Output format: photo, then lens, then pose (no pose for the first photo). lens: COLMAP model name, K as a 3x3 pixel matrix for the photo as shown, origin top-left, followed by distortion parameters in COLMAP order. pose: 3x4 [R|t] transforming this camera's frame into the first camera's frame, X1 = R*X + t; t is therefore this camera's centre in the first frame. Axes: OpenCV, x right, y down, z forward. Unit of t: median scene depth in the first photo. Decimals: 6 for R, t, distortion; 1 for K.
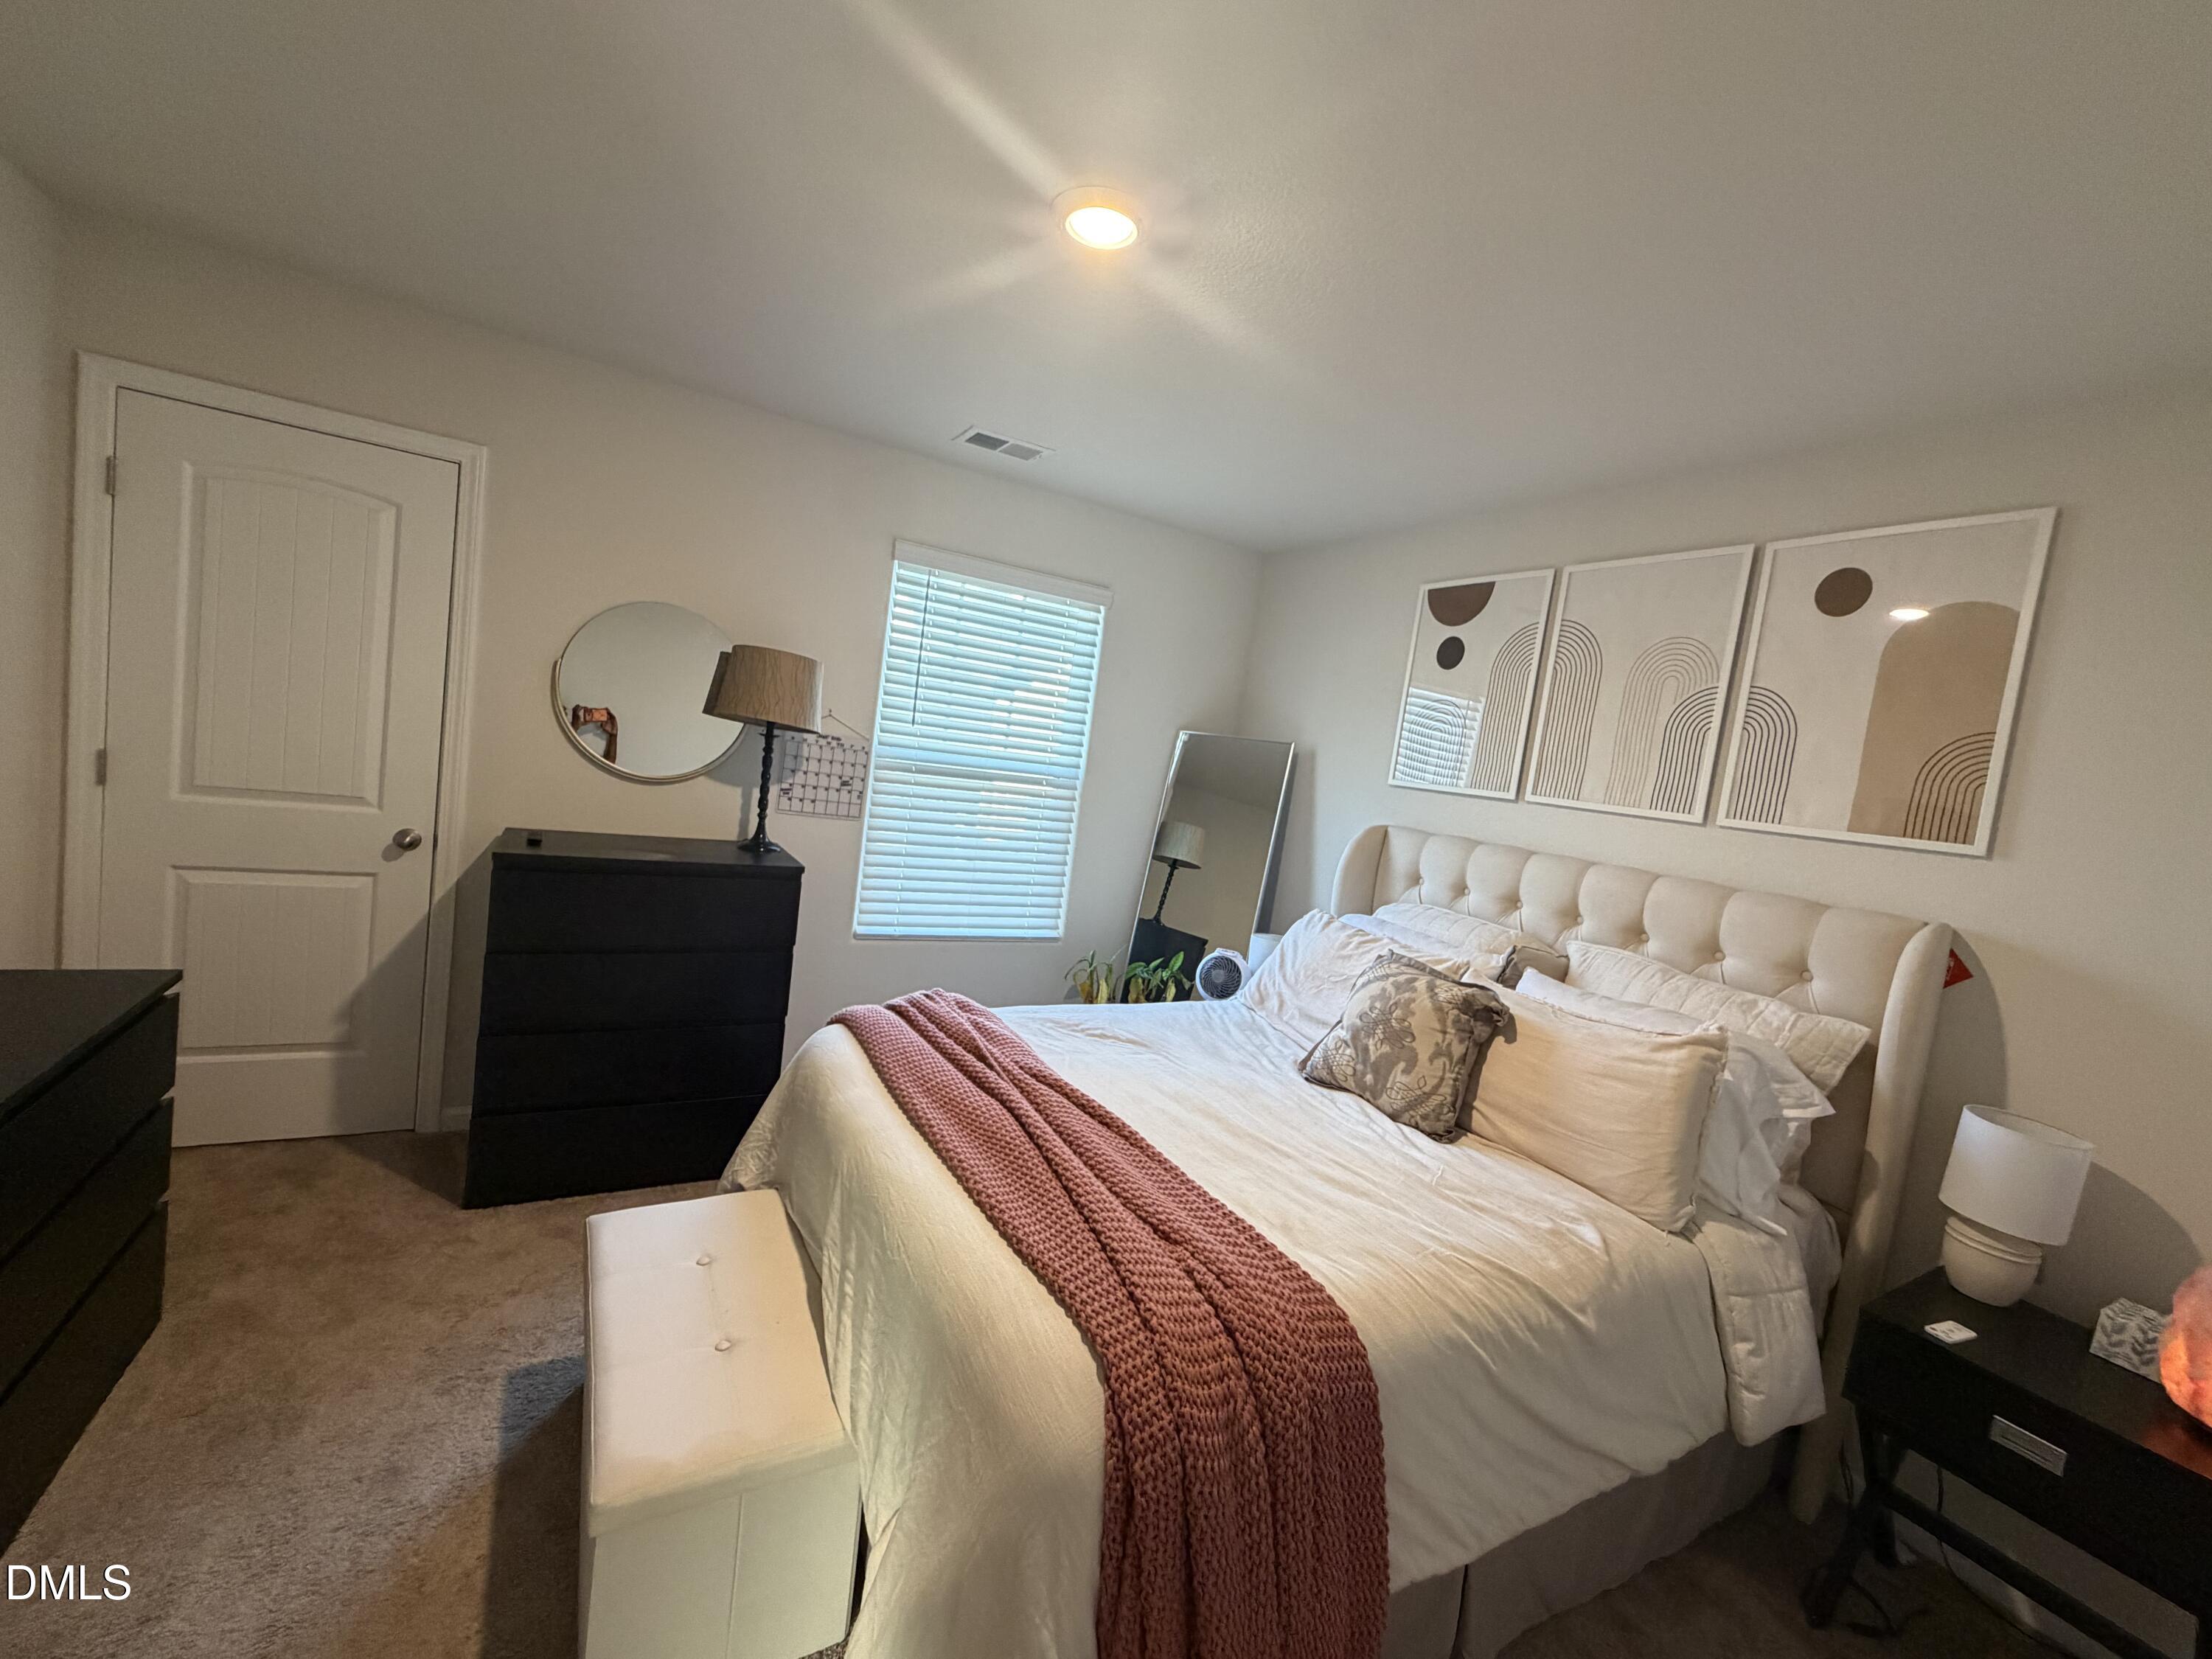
lens RADIAL K [[890.7, 0, 1094.3], [0, 890.7, 823.4], [0, 0, 1]] dist [-0.000193, 0.000525]
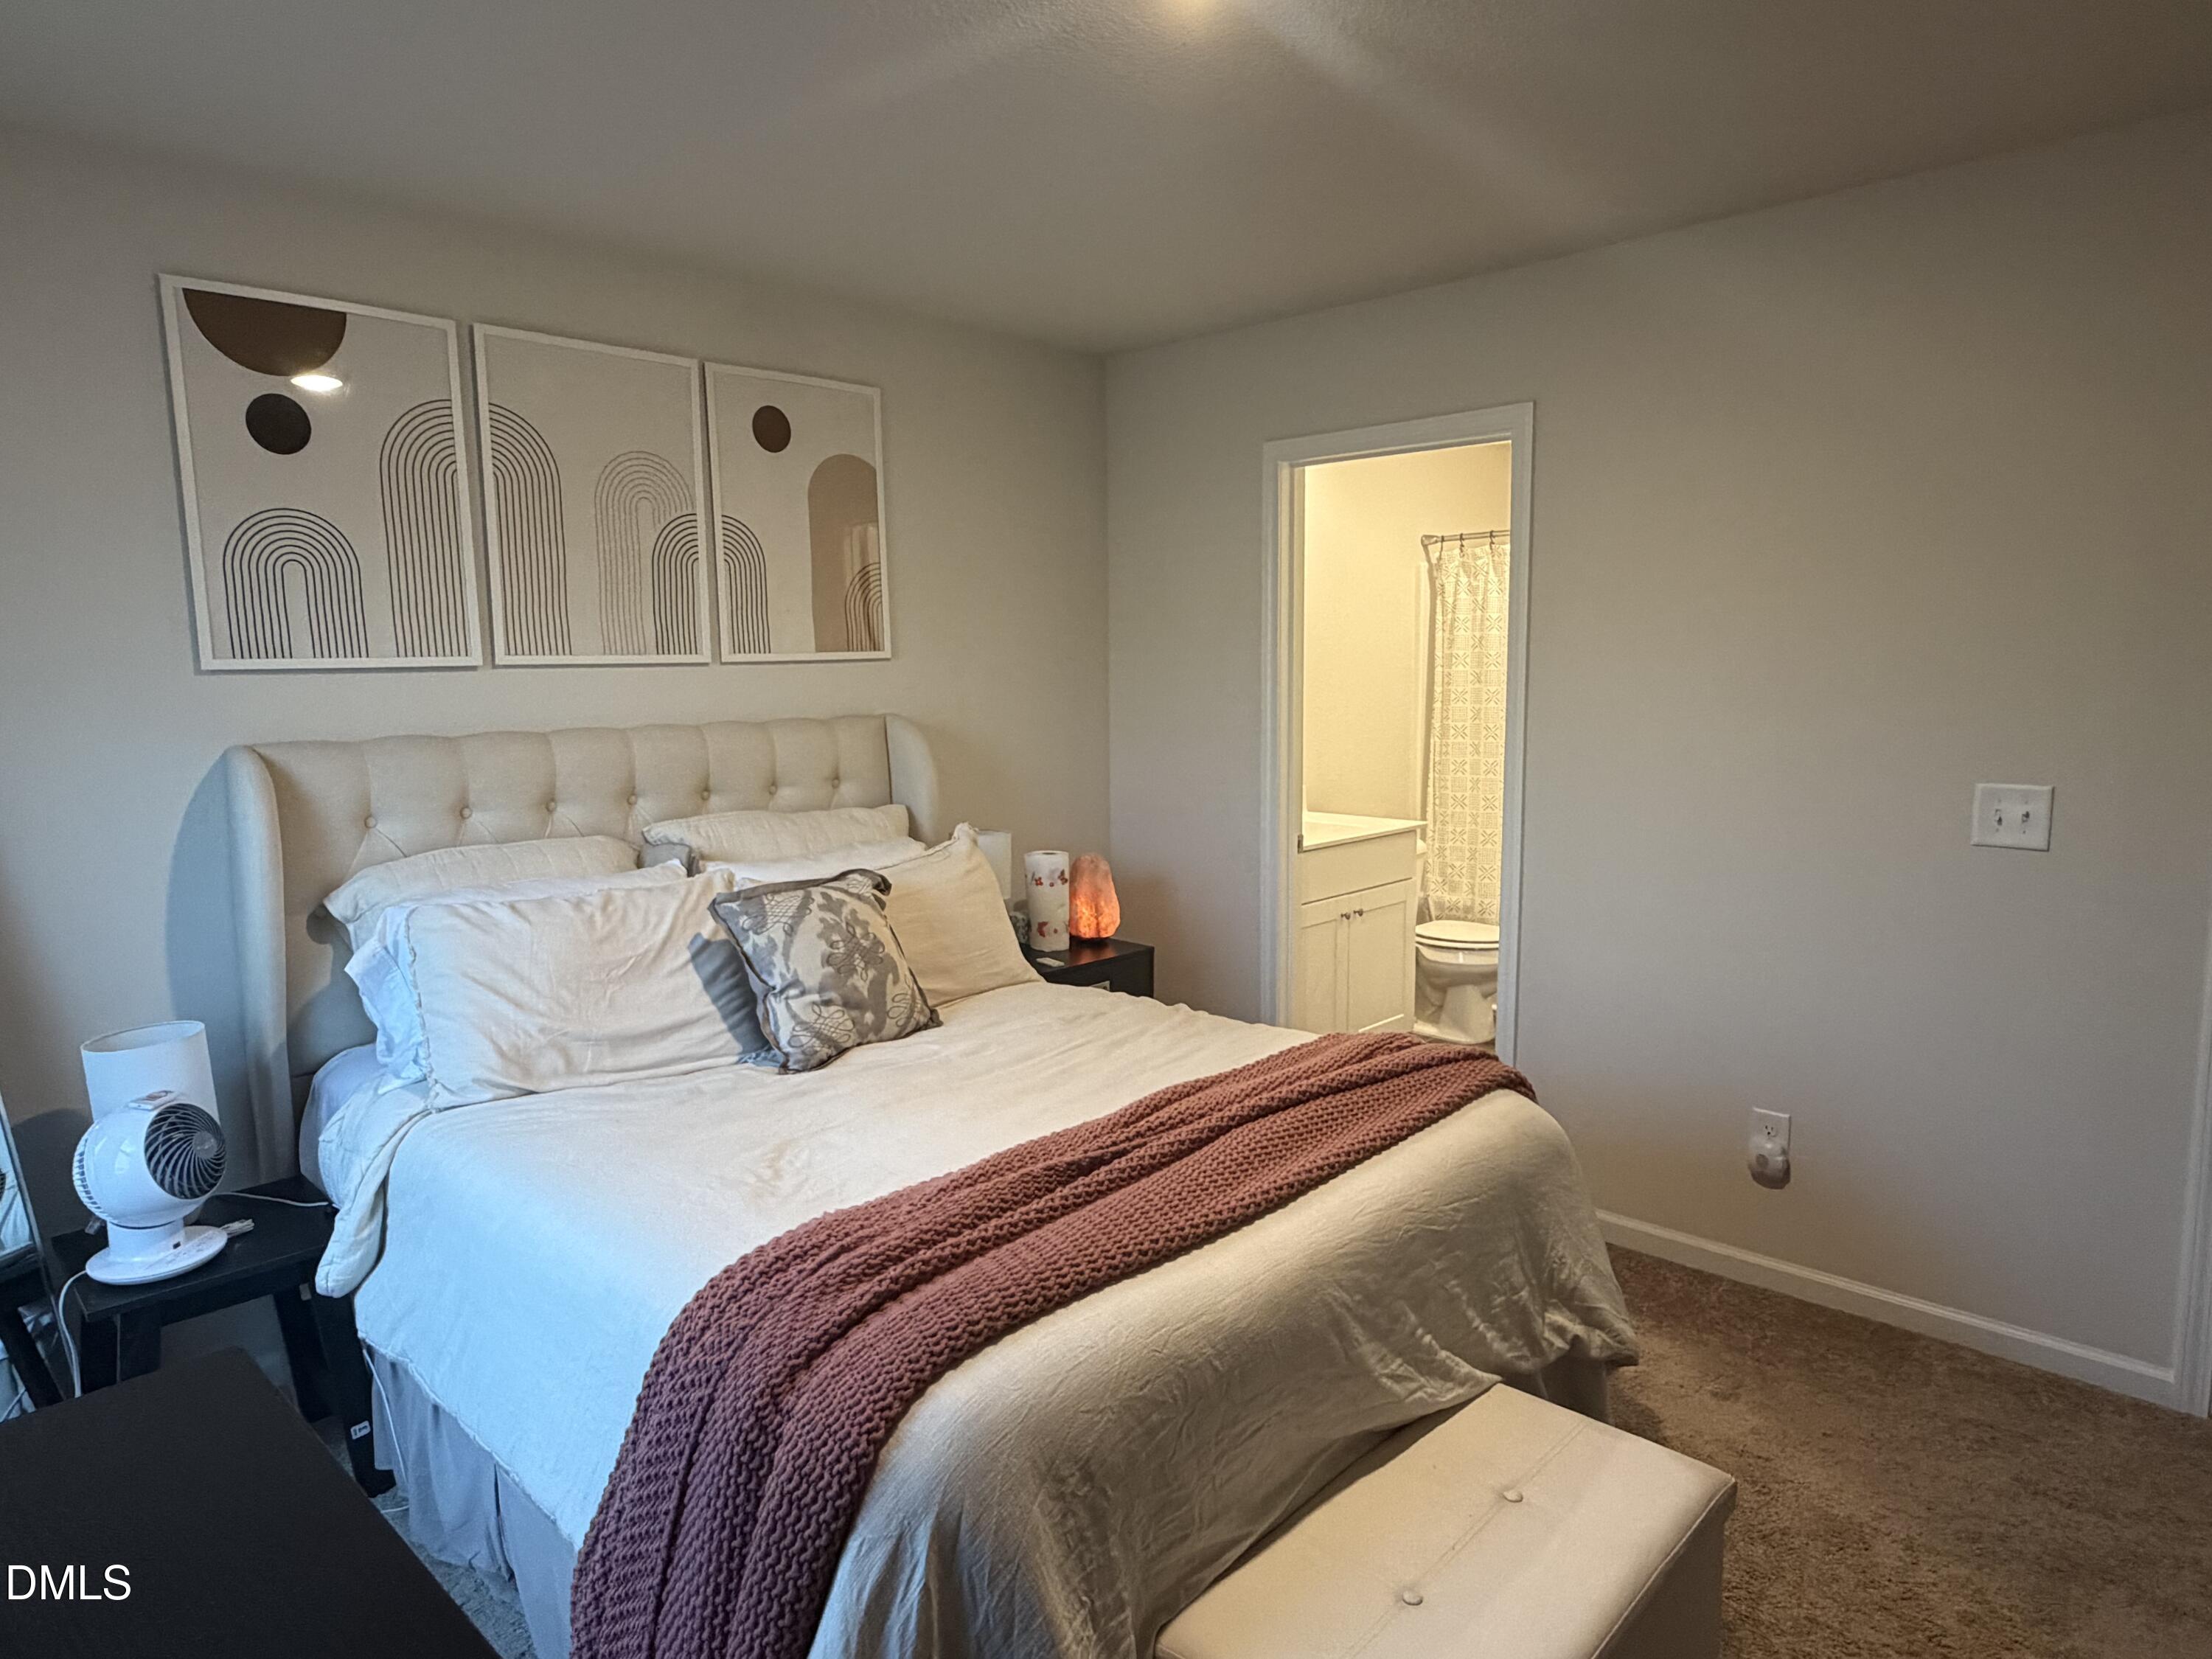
lens RADIAL K [[1365.4, 0, 1098.7], [0, 1365.4, 820.3], [0, 0, 1]] dist [0.006661, -0.001428]
pose [[-0.290426, -0.240684, 0.926134, -1.104414], [0.052370, 0.962402, 0.266532, -0.274104], [-0.955463, 0.125910, -0.266902, 1.369825]]
